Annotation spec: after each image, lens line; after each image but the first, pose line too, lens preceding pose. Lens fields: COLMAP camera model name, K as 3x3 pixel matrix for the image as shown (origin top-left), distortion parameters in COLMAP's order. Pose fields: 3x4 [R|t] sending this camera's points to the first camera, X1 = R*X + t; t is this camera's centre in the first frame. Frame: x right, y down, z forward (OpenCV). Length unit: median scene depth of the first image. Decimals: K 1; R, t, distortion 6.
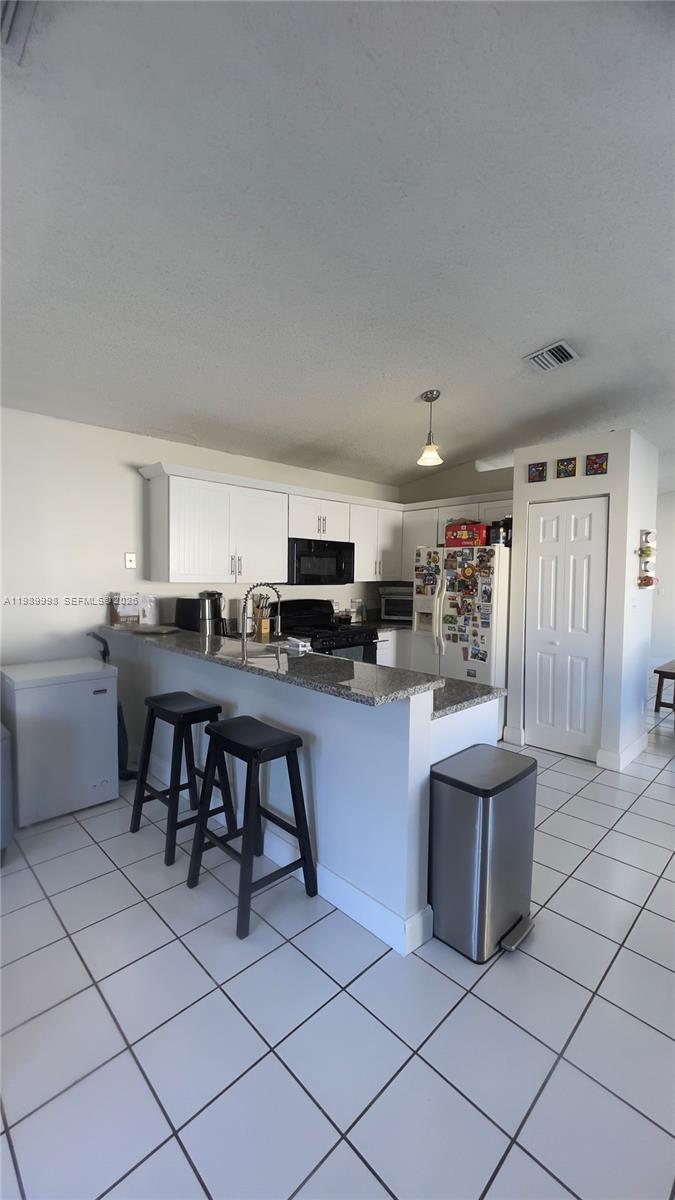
lens RADIAL K [[485.8, 0, 337.1], [0, 485.8, 597.5], [0, 0, 1]] dist [-0.006902, 0.003370]
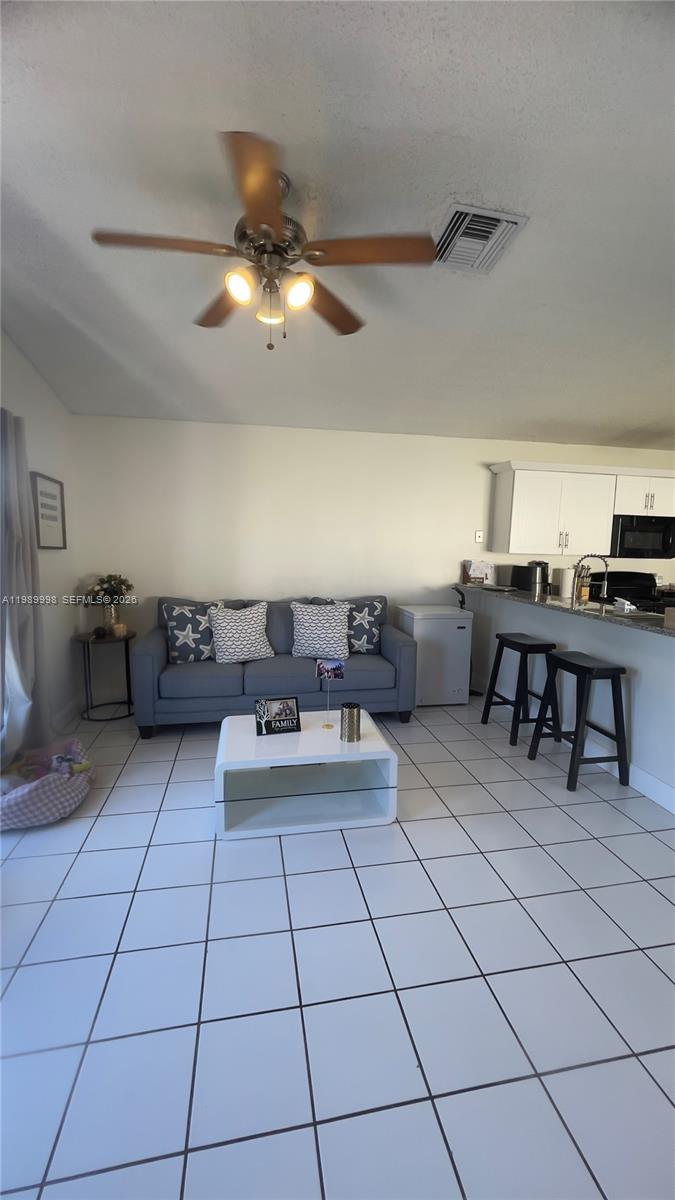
lens RADIAL K [[485.8, 0, 339.6], [0, 485.8, 596.5], [0, 0, 1]] dist [-0.006902, 0.003370]
pose [[0.835698, 0.065898, -0.545222, -0.008790], [-0.036762, 0.997261, 0.064185, 0.019021], [0.547958, -0.033596, 0.835831, -0.350589]]
